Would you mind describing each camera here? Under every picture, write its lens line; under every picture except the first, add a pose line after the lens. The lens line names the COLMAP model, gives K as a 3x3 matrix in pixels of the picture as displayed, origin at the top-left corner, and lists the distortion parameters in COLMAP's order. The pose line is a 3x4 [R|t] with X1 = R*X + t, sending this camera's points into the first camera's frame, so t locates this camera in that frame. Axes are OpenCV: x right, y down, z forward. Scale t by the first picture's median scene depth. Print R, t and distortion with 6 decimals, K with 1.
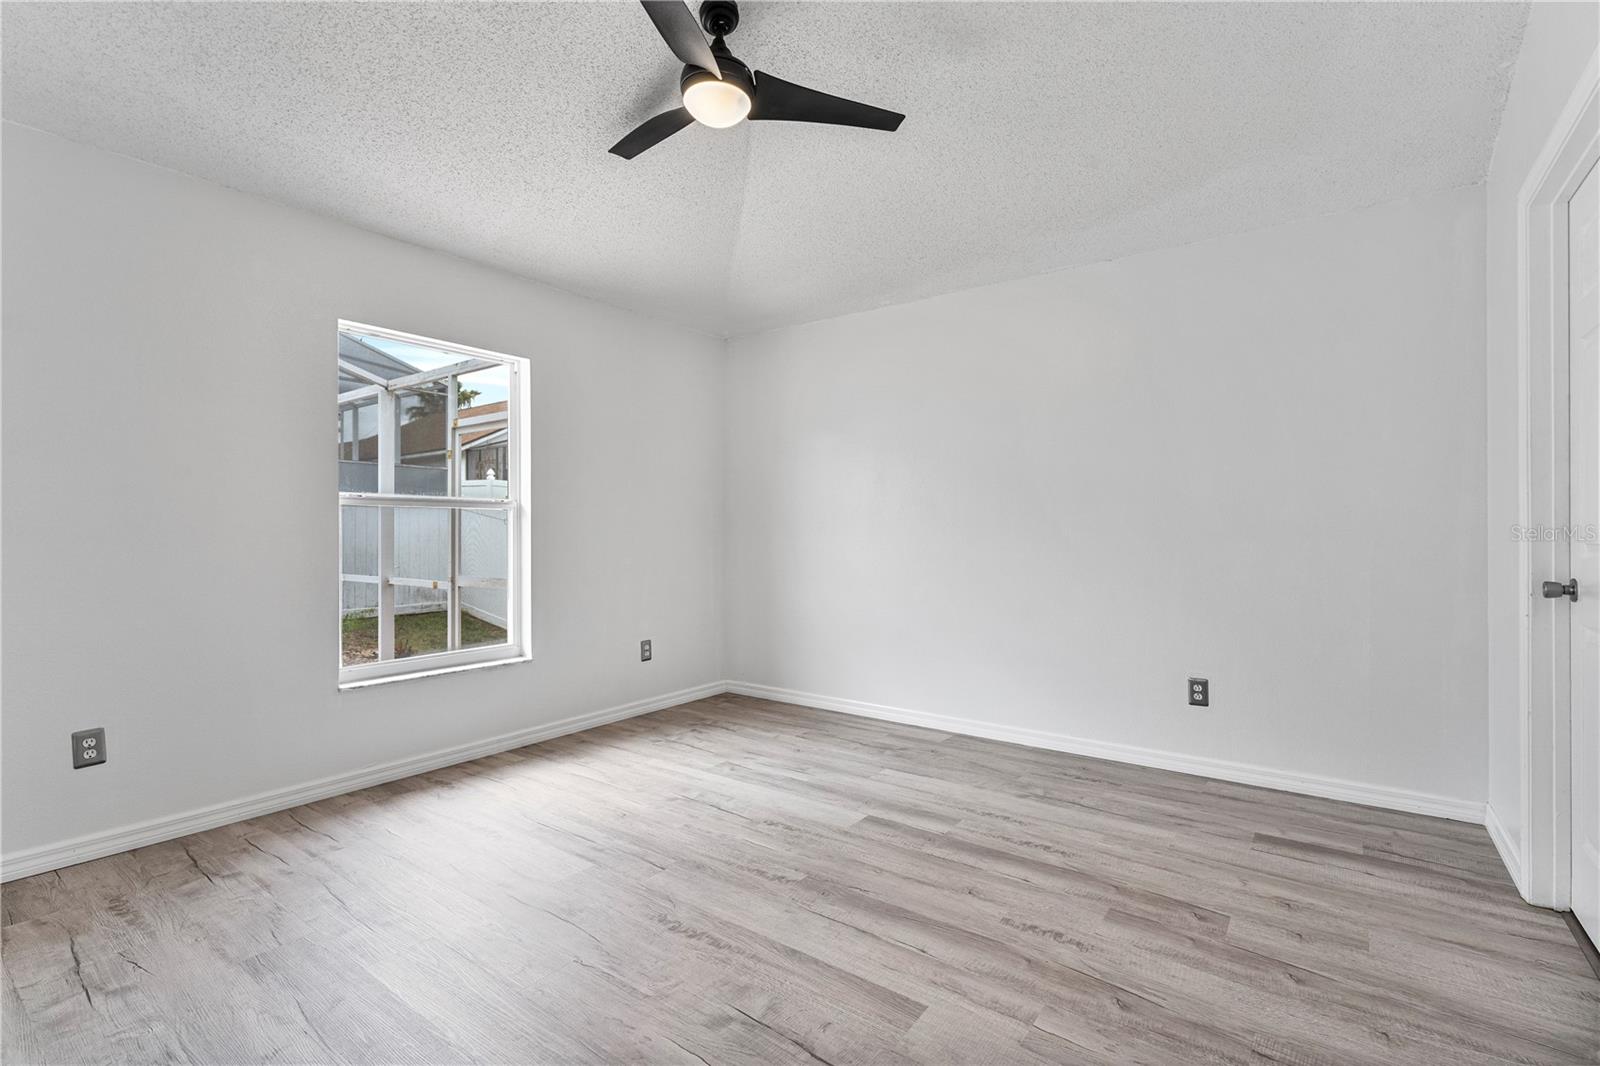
lens RADIAL K [[732.2, 0, 803.4], [0, 732.2, 533.5], [0, 0, 1]] dist [0.000802, -0.000272]
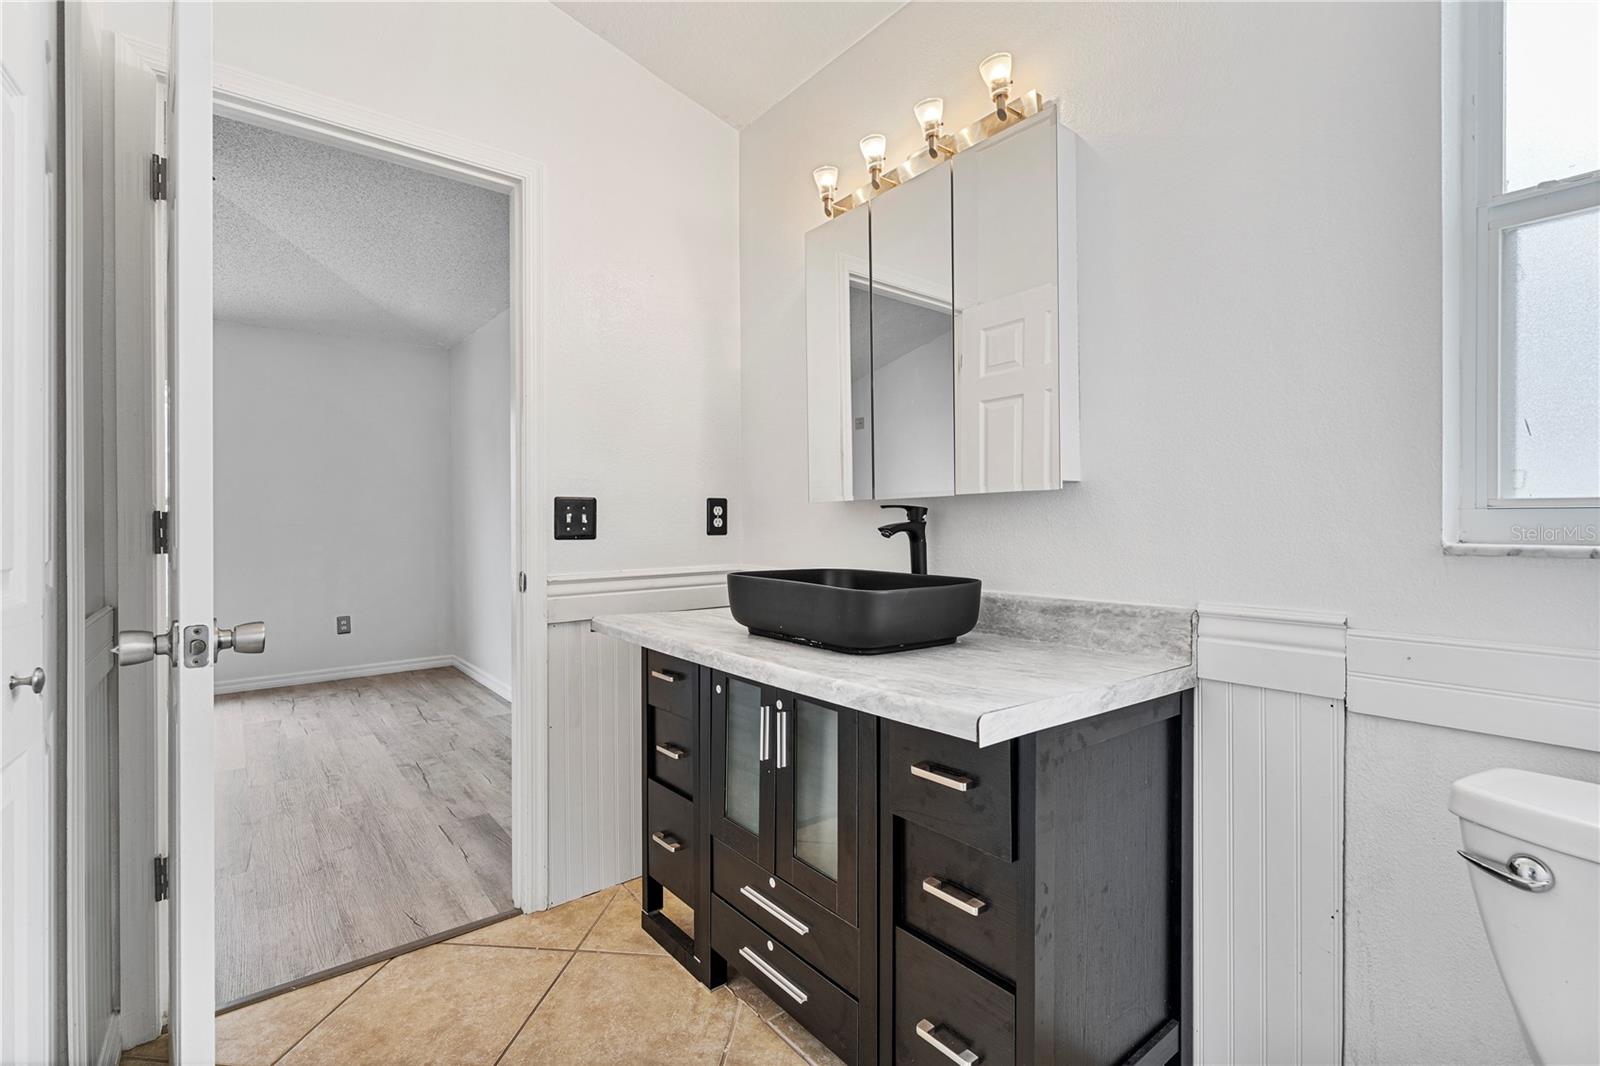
lens RADIAL K [[719.4, 0, 807.6], [0, 719.4, 525.4], [0, 0, 1]] dist [0.000679, -0.000031]
pose [[0.968710, 0.000432, -0.248197, 1.282500], [0.000817, 0.999988, 0.004929, -0.006553], [0.248196, -0.004977, 0.968697, 0.118251]]
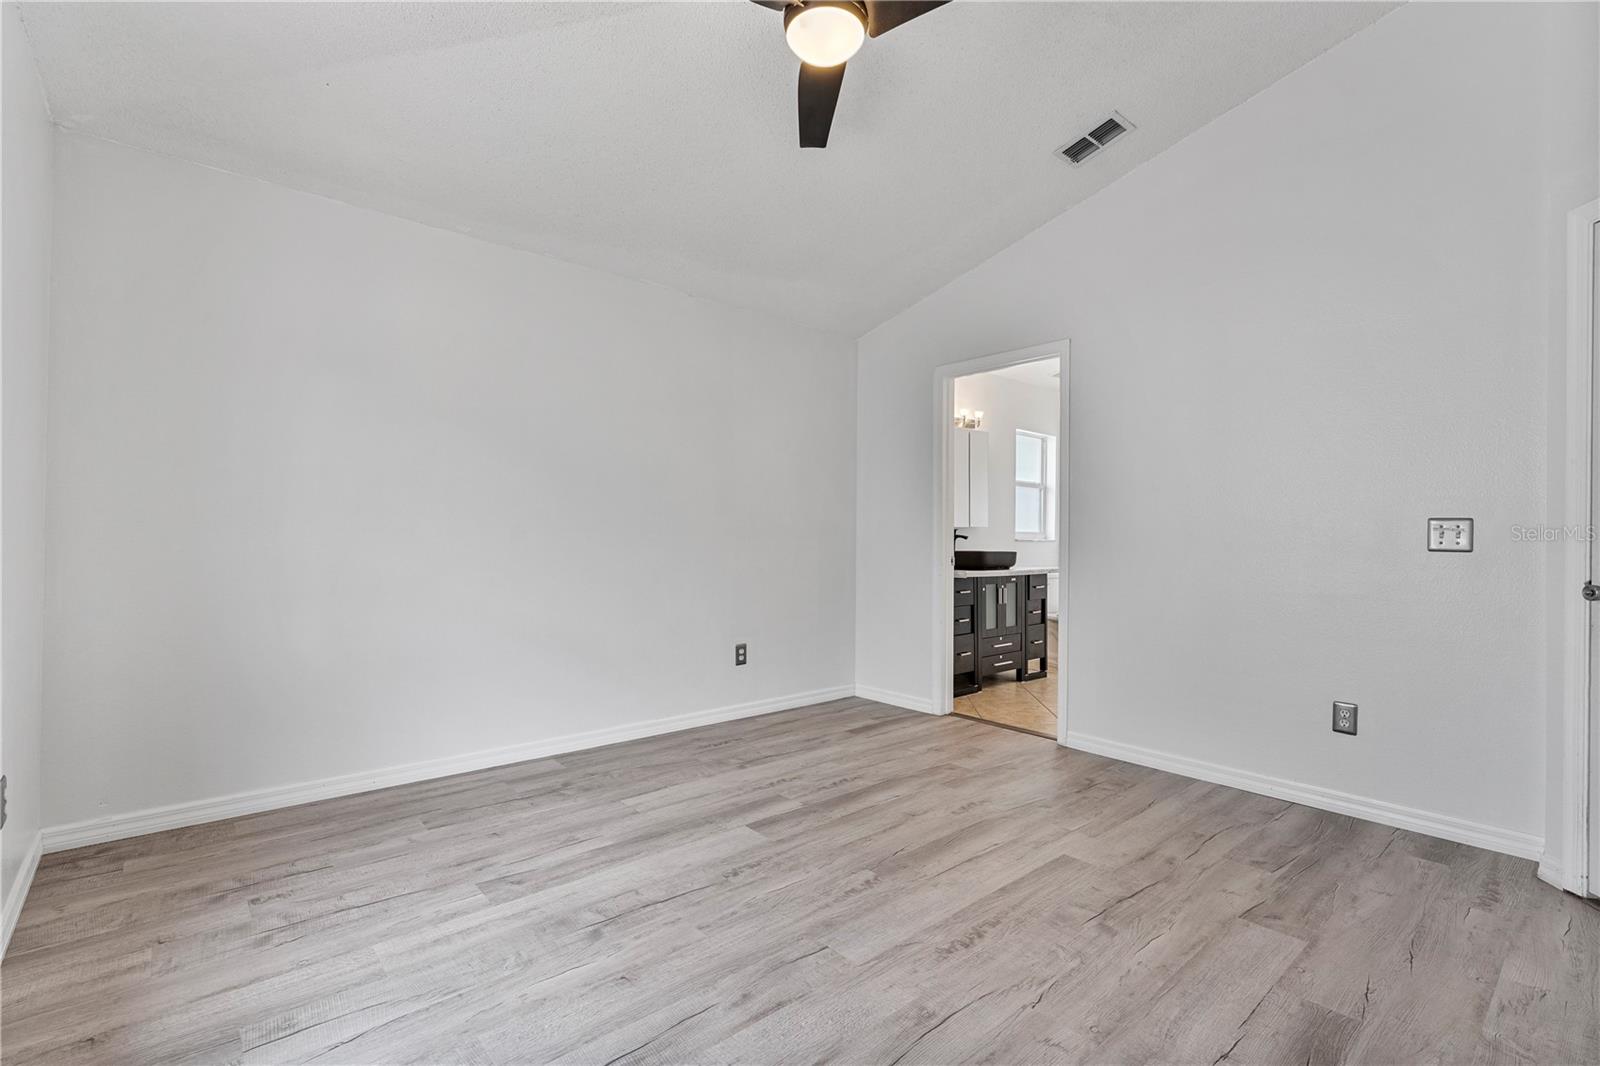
lens RADIAL K [[732.2, 0, 803.4], [0, 732.2, 533.5], [0, 0, 1]] dist [0.000802, -0.000272]
pose [[0.208336, 0.003116, 0.978052, -0.864980], [-0.009542, 0.999954, -0.001153, 0.001461], [-0.978011, -0.009093, 0.208356, 0.752210]]
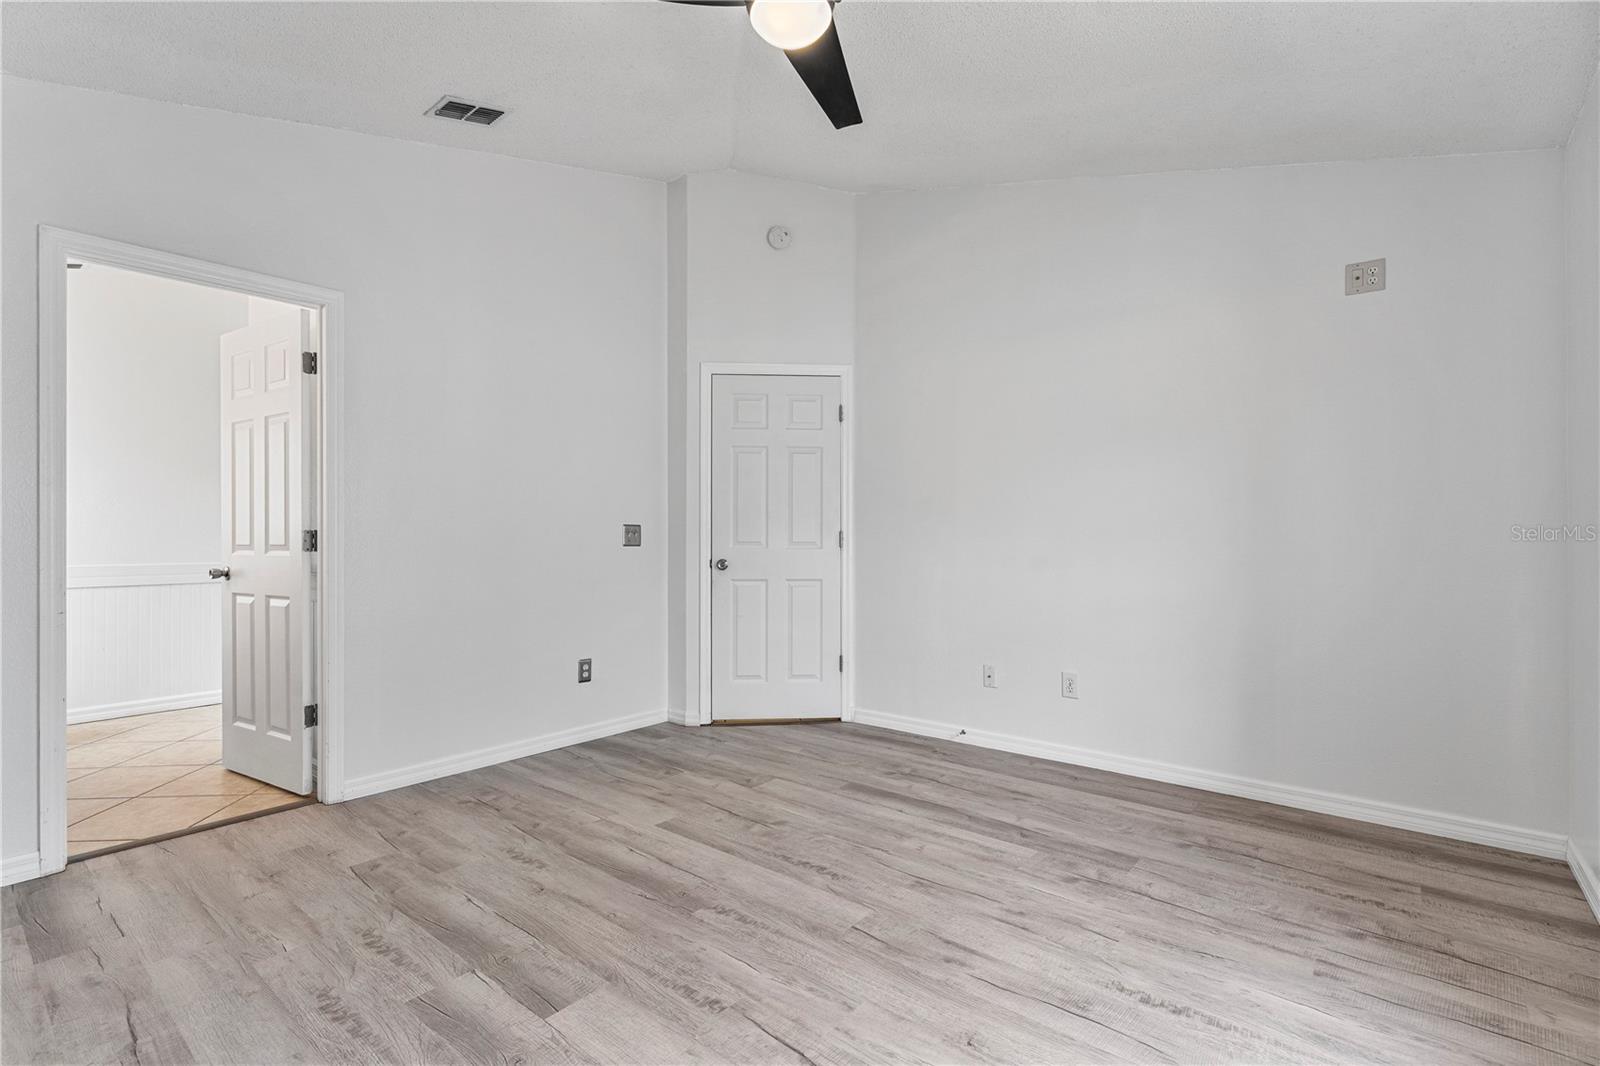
lens RADIAL K [[732.2, 0, 803.4], [0, 732.2, 533.5], [0, 0, 1]] dist [0.000802, -0.000272]
pose [[-0.998885, 0.002132, 0.047166, -0.151247], [0.001885, 0.999984, -0.005268, -0.000701], [-0.047176, -0.005173, -0.998873, 1.631754]]
